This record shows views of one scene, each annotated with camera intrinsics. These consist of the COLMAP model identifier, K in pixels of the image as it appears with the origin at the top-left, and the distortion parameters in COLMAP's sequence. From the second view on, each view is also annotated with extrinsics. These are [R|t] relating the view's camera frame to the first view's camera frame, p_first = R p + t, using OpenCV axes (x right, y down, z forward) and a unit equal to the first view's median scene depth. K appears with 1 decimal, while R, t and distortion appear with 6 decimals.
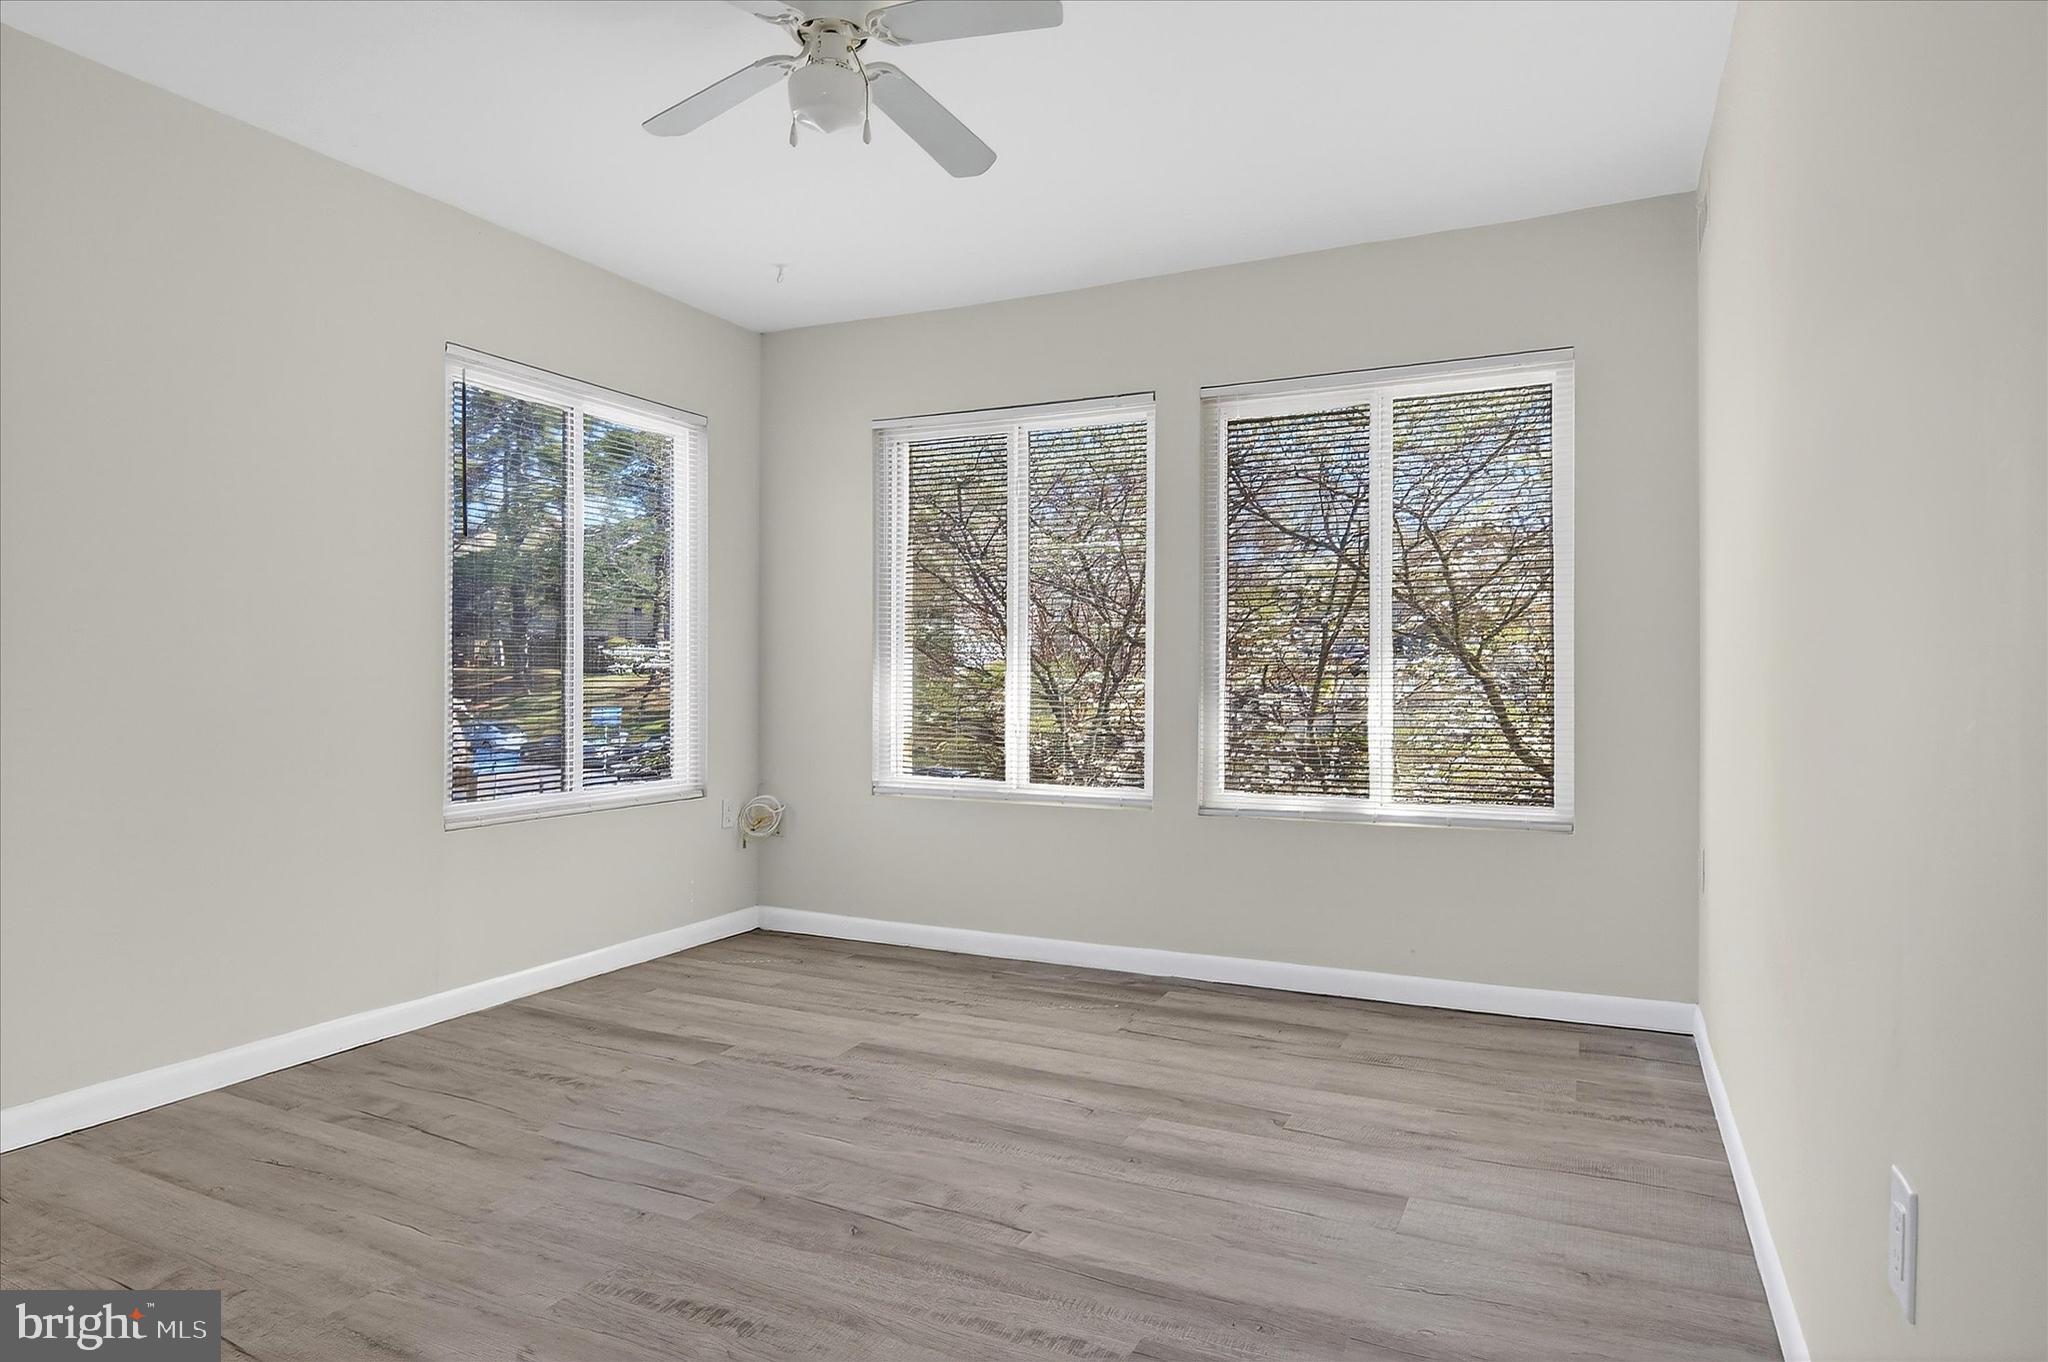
lens RADIAL K [[999.4, 0, 1019.2], [0, 999.4, 670.7], [0, 0, 1]] dist [0.000683, -0.014778]
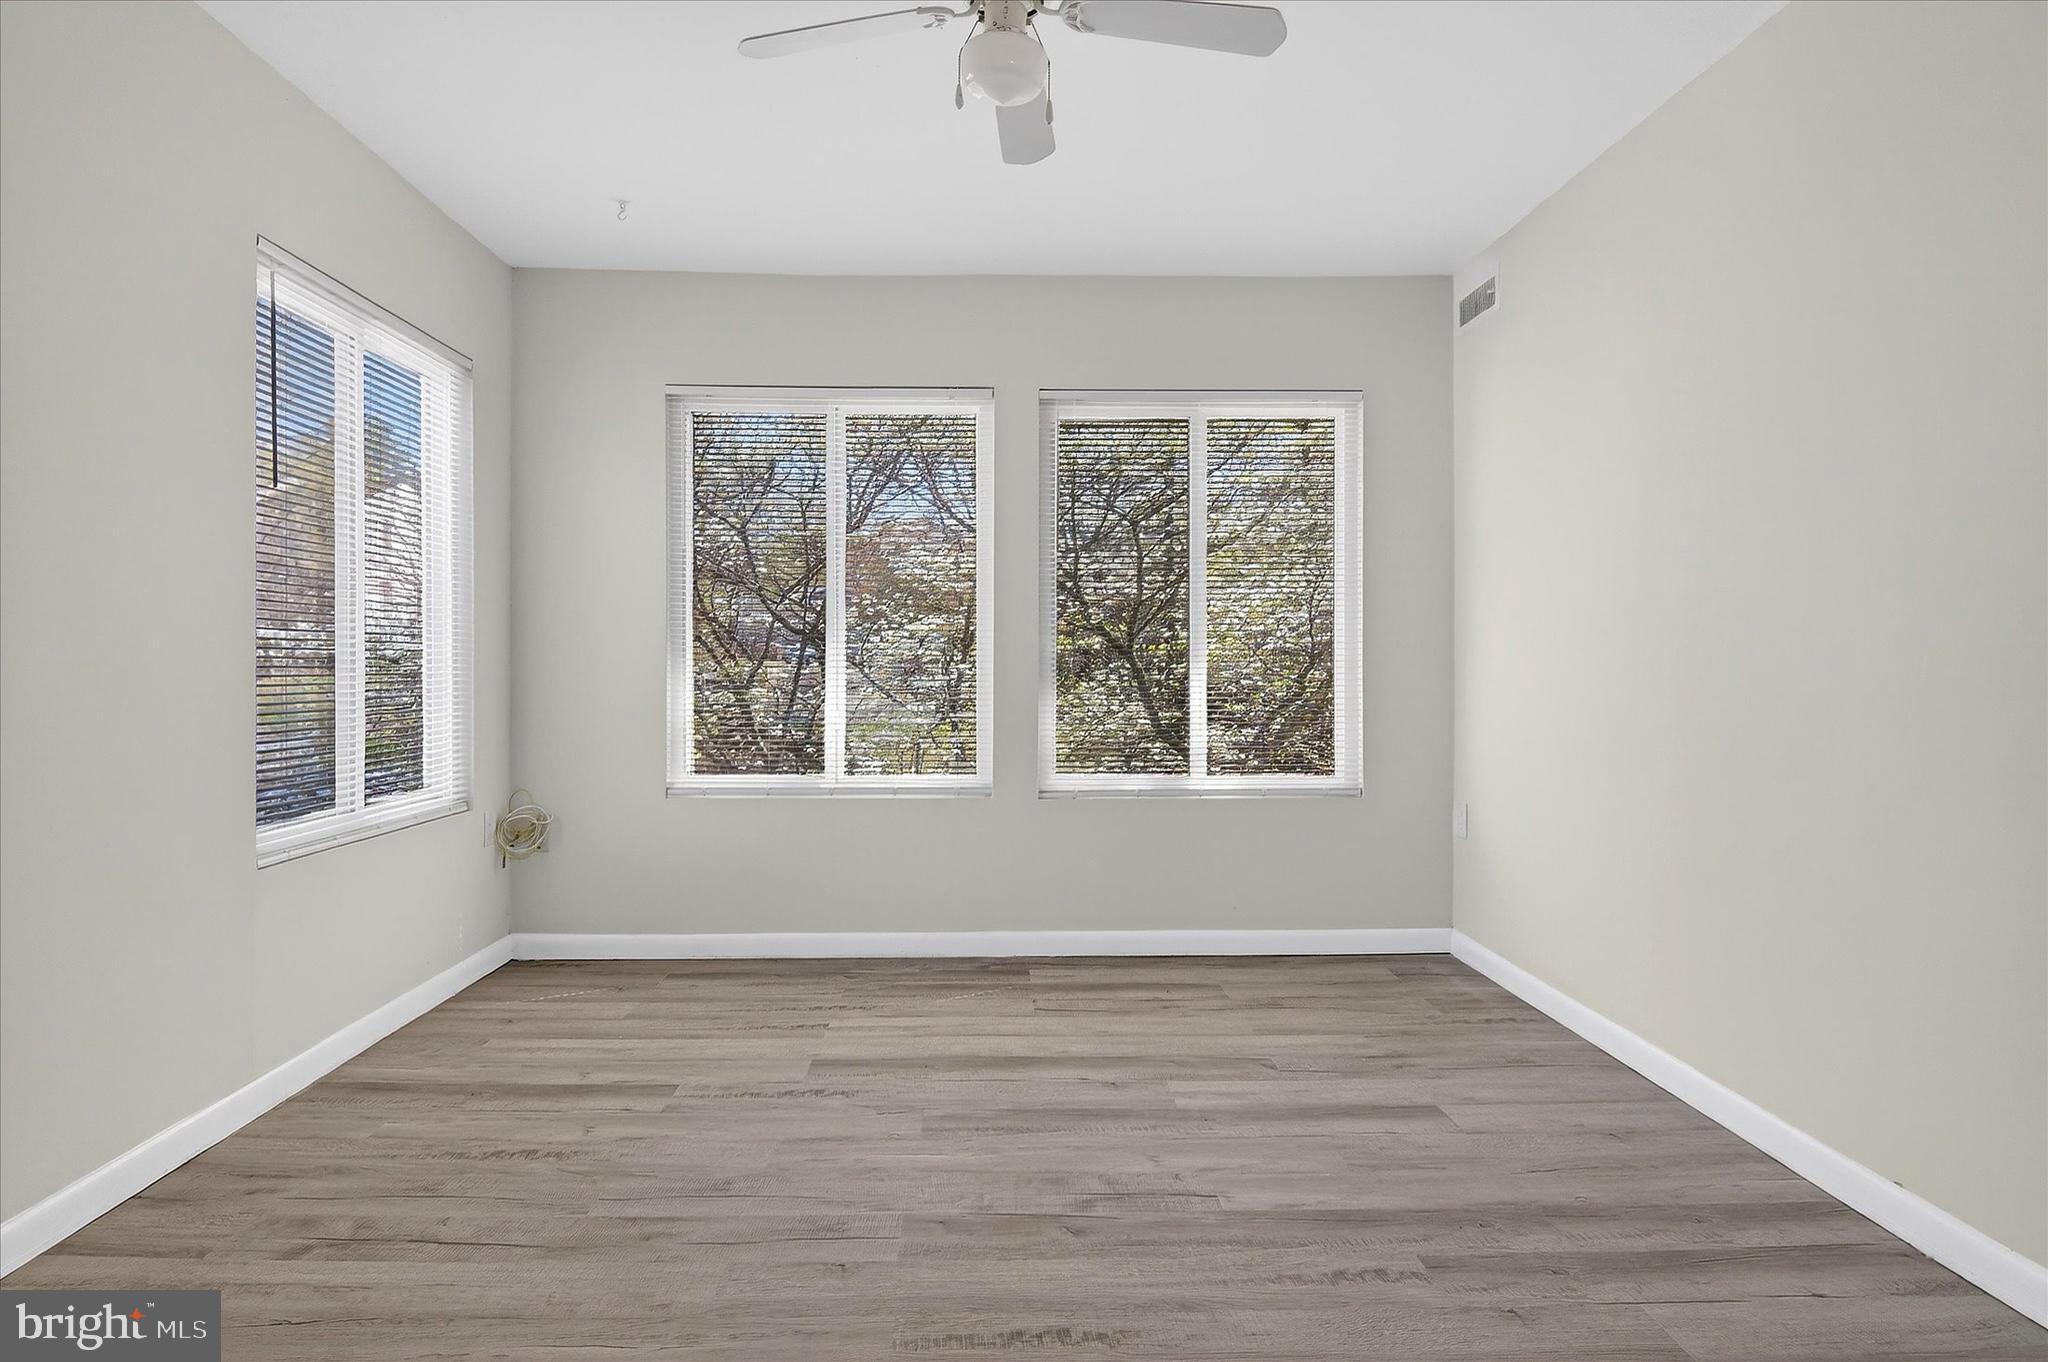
lens RADIAL K [[999.4, 0, 1019.2], [0, 999.4, 670.7], [0, 0, 1]] dist [0.000683, -0.014778]
pose [[0.921847, -0.005267, 0.387517, -0.329580], [0.000522, 0.999924, 0.012347, -0.003787], [-0.387553, -0.011180, 0.921780, 0.062788]]
